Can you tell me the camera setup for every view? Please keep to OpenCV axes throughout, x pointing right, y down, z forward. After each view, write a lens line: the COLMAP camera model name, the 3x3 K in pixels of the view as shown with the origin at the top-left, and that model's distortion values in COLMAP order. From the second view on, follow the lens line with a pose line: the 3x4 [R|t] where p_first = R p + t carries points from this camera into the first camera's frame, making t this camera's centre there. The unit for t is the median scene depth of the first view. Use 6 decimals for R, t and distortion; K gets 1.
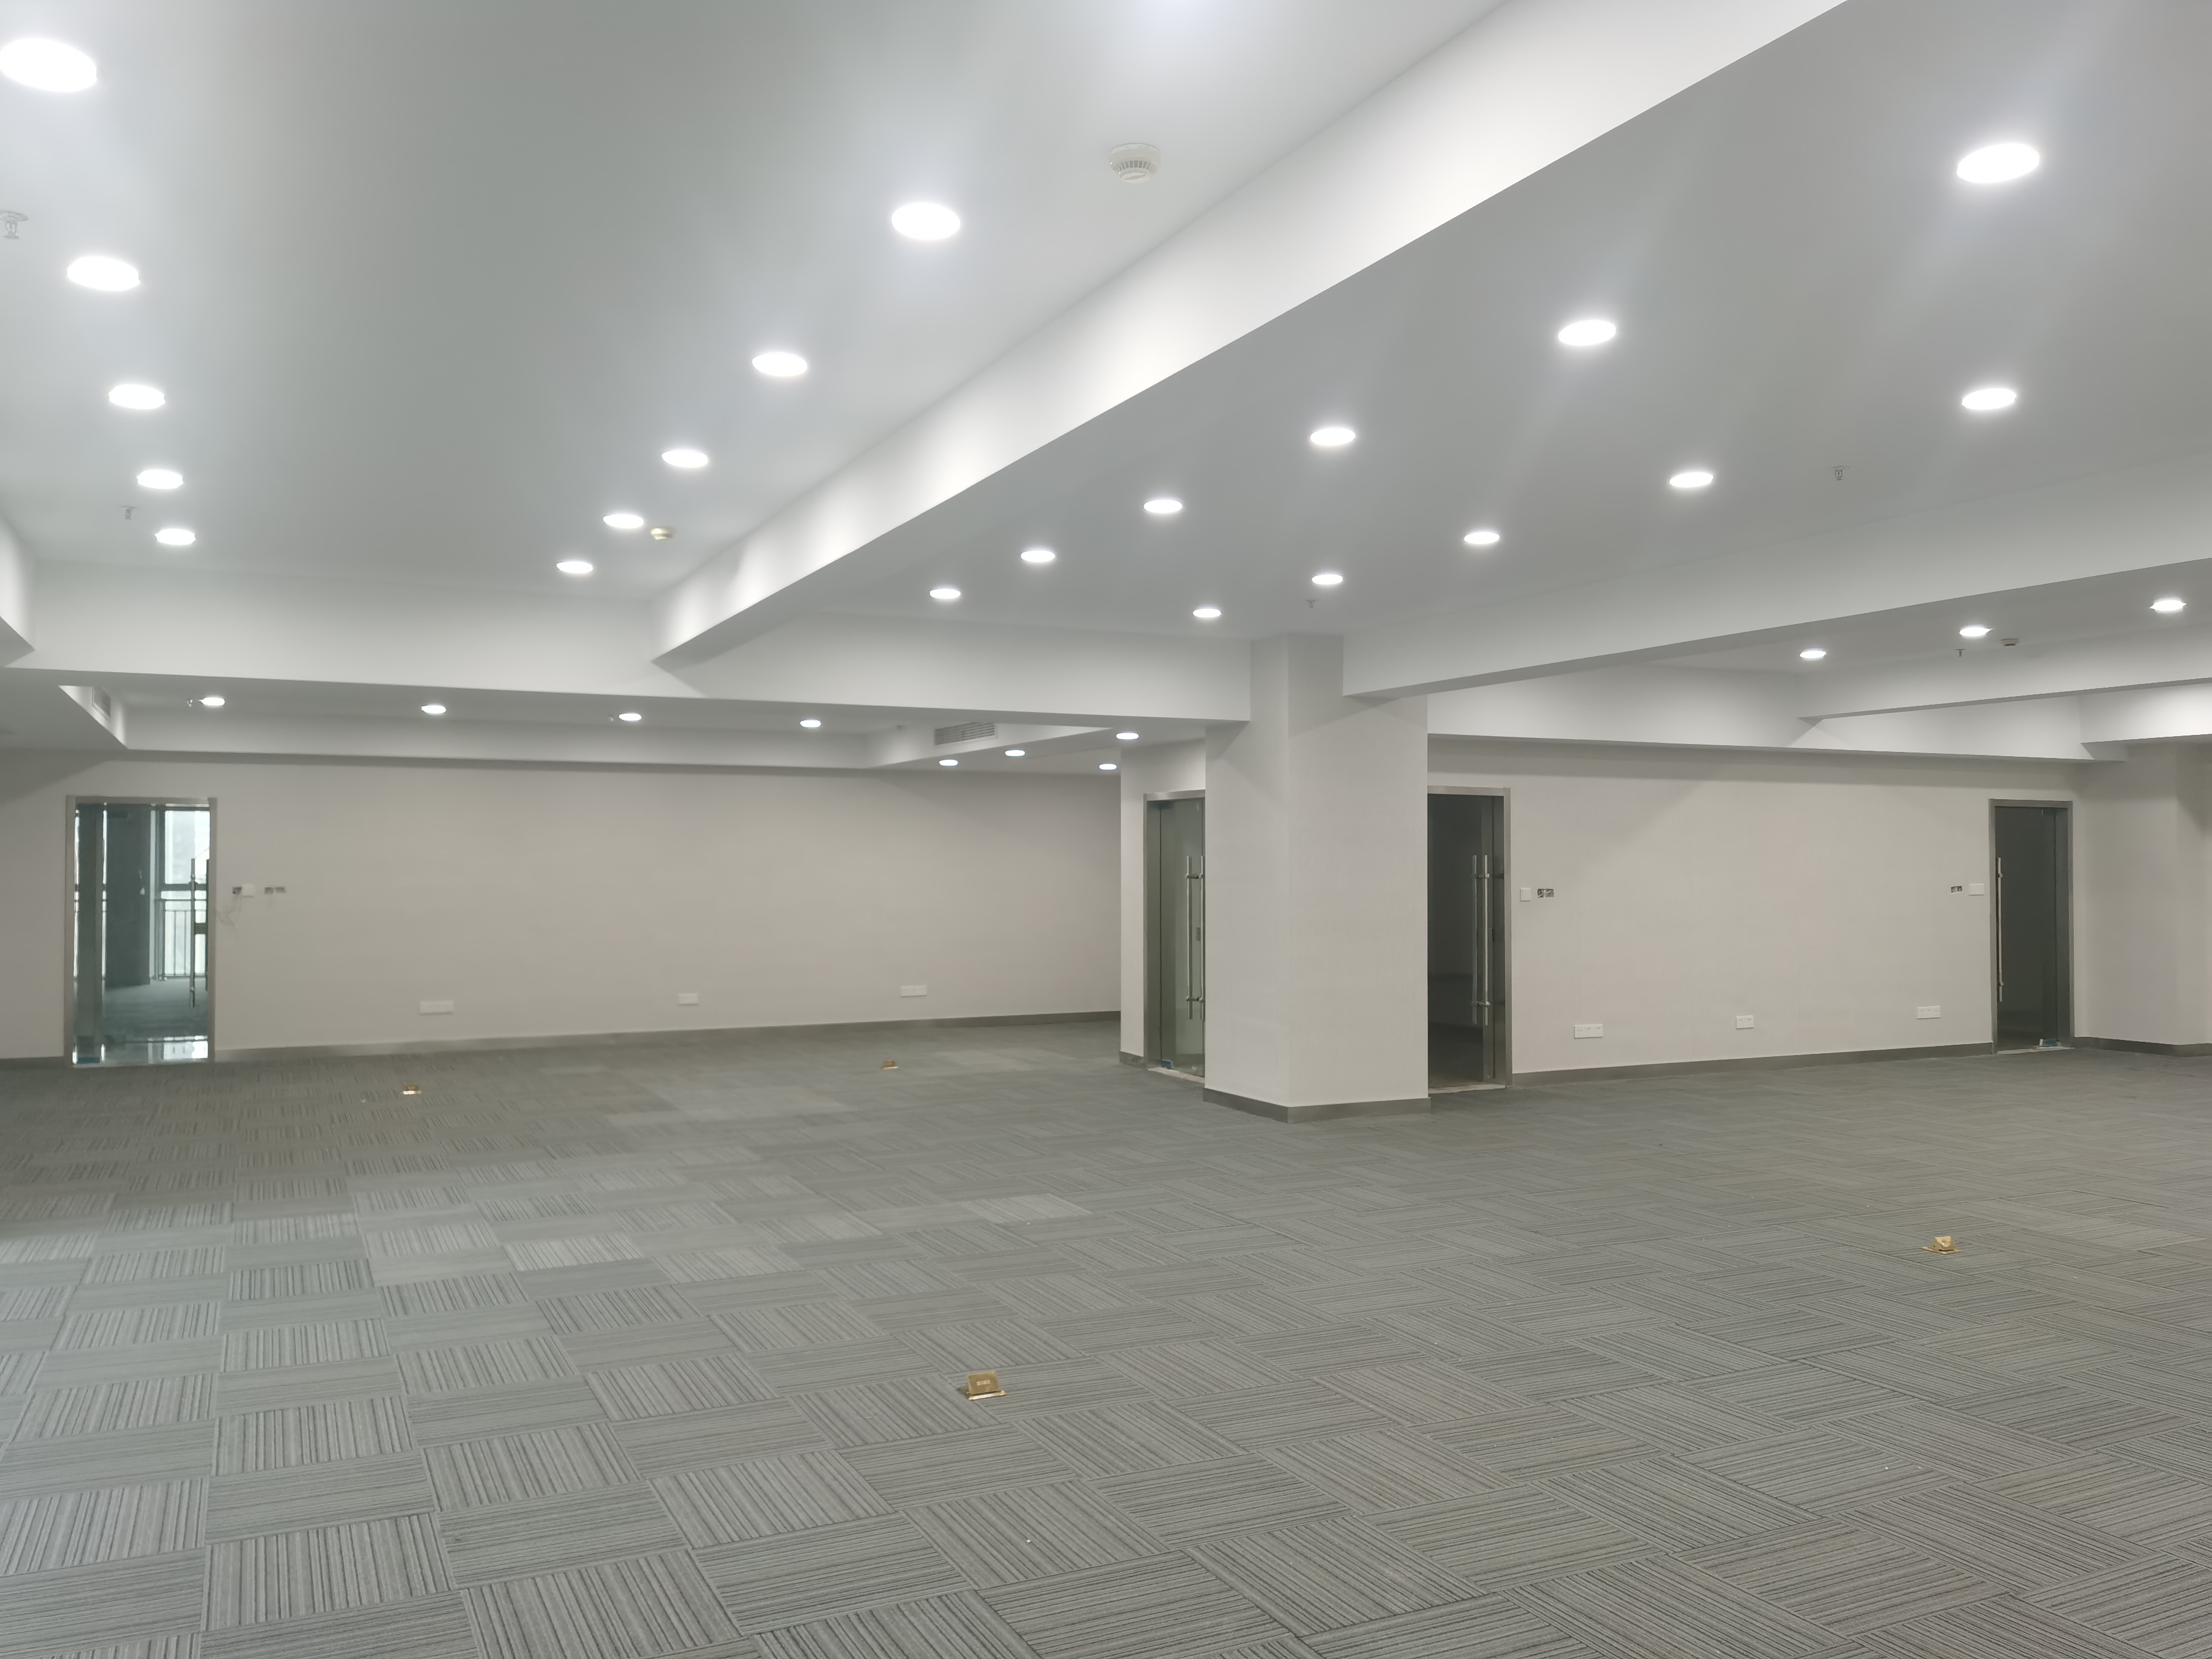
lens RADIAL K [[1746.9, 0, 1106.0], [0, 1746.9, 829.5], [0, 0, 1]] dist [-0.006961, -0.001302]
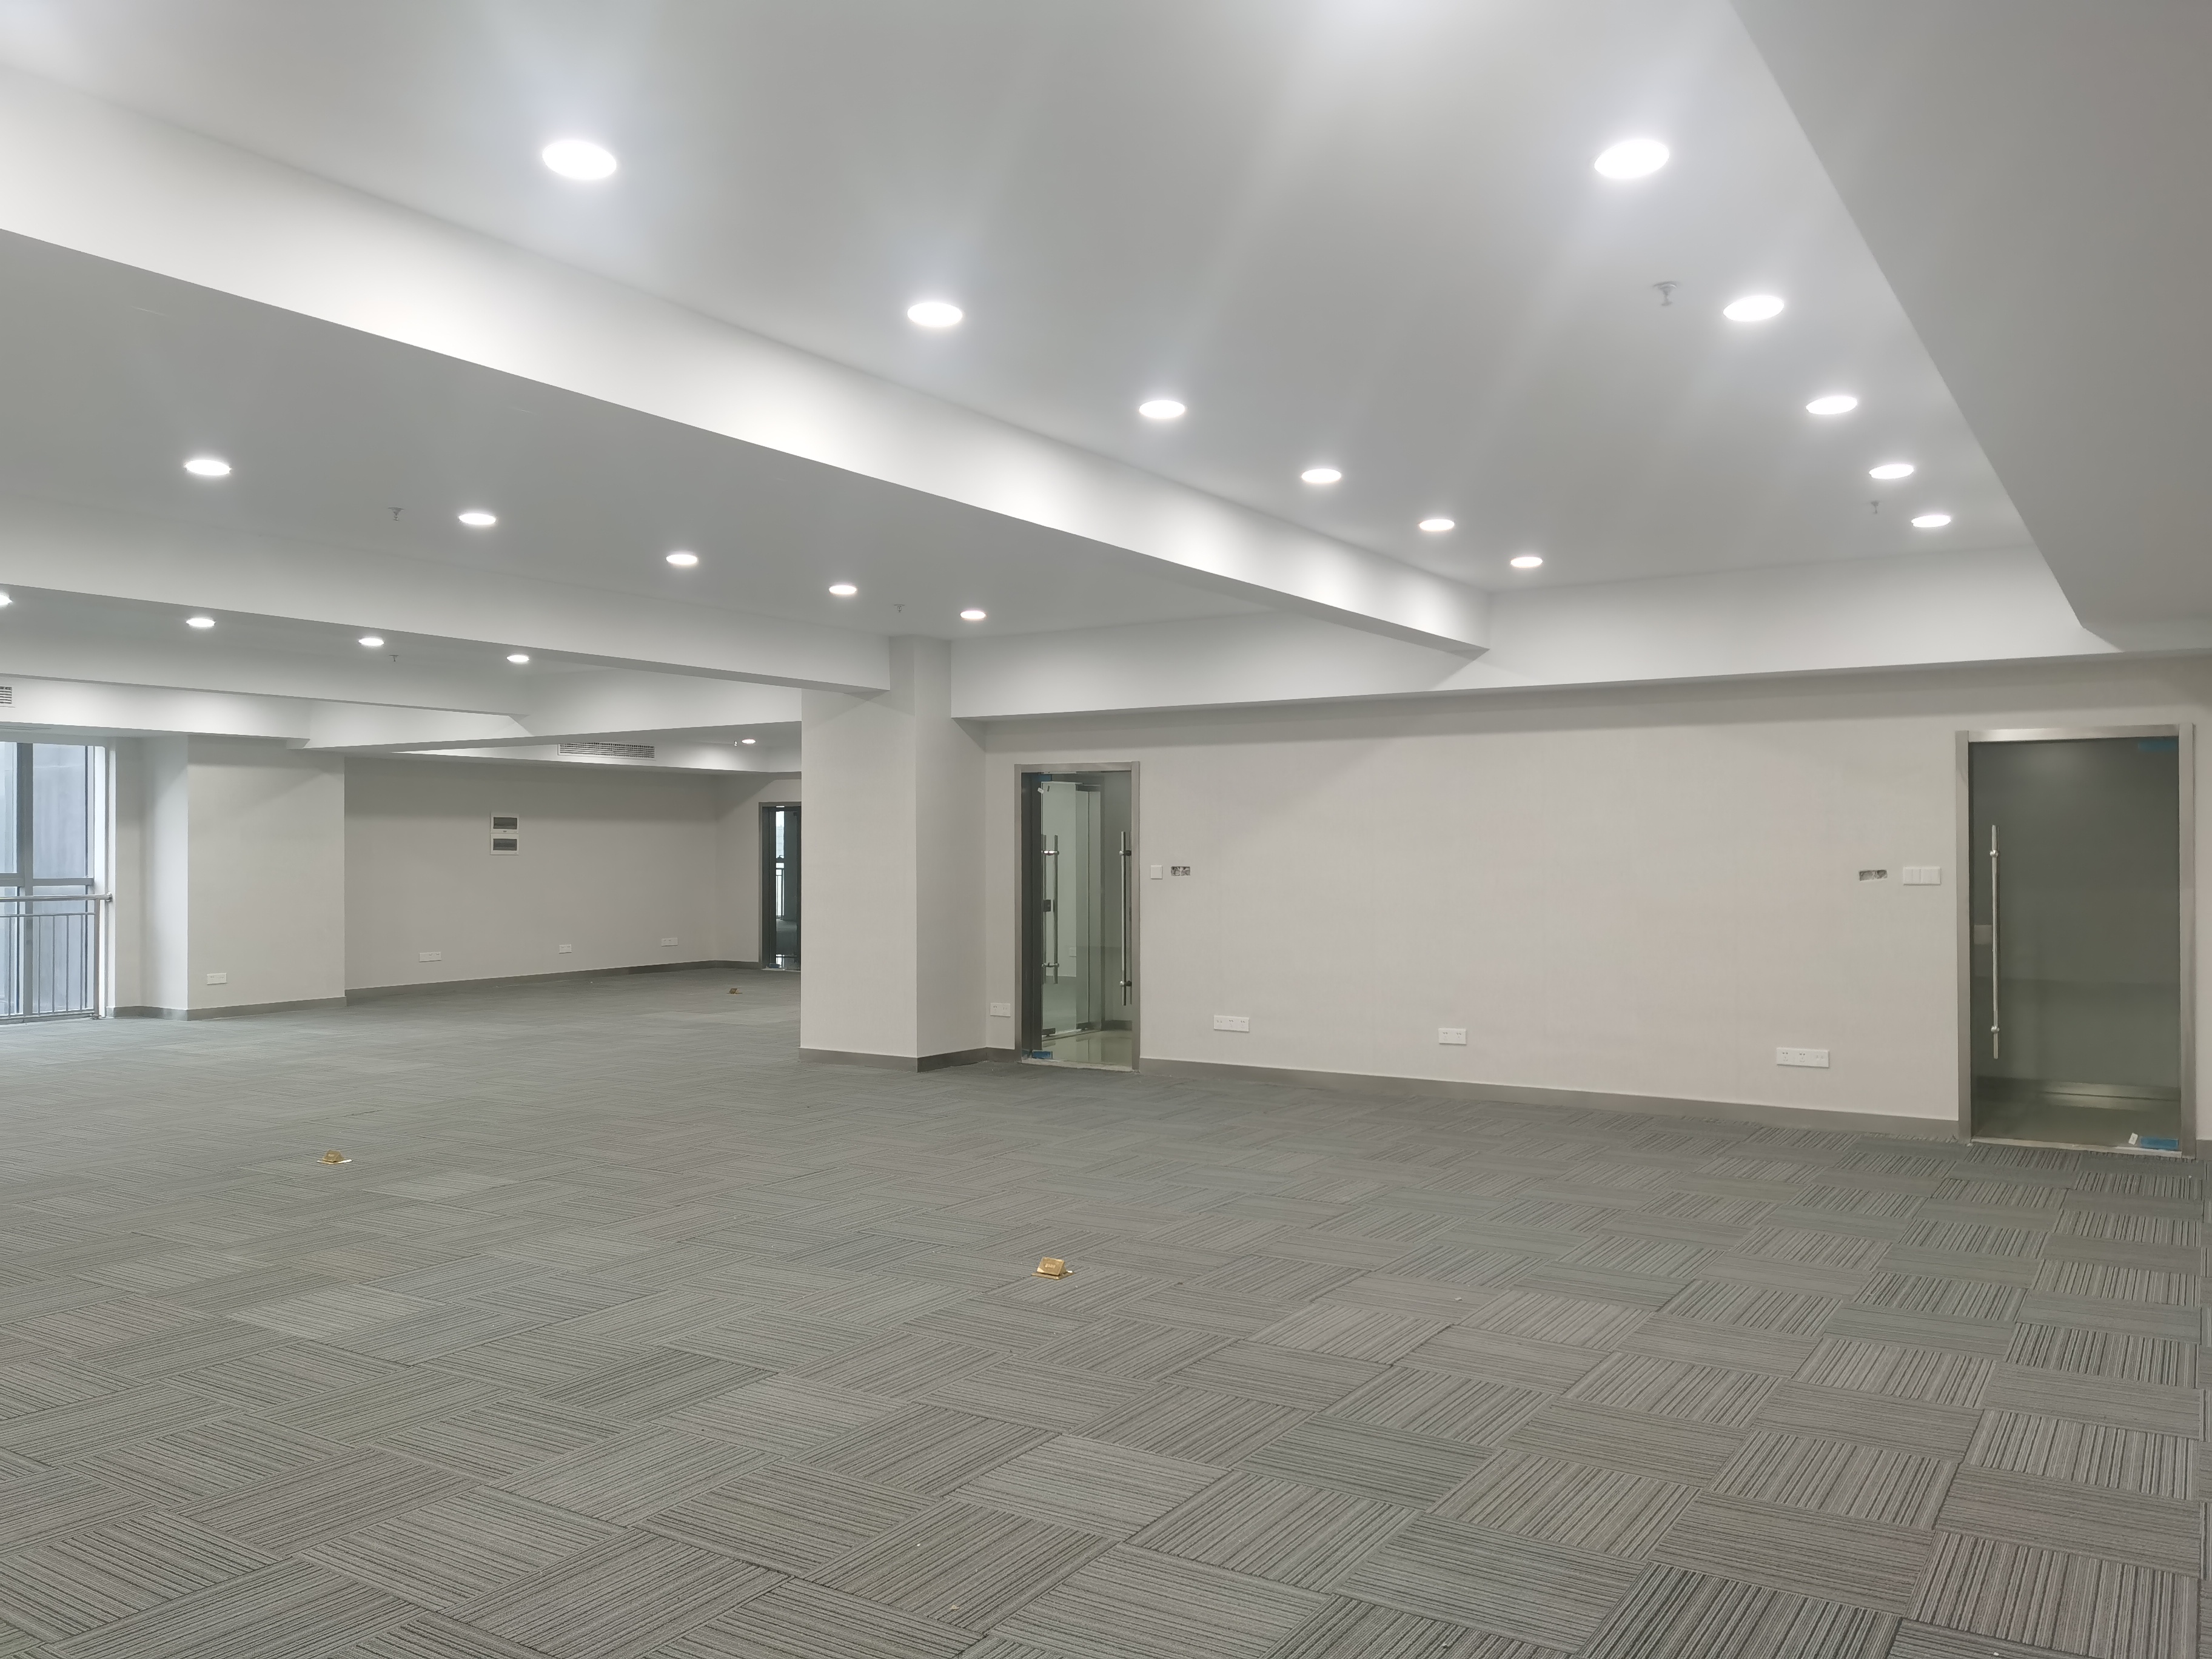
lens RADIAL K [[1746.9, 0, 1106.0], [0, 1746.9, 829.5], [0, 0, 1]] dist [-0.006961, -0.001302]
pose [[0.525691, -0.010190, -0.850614, 0.982976], [0.017195, 0.999851, -0.001351, 0.014271], [0.850502, -0.013917, 0.525788, 0.455329]]
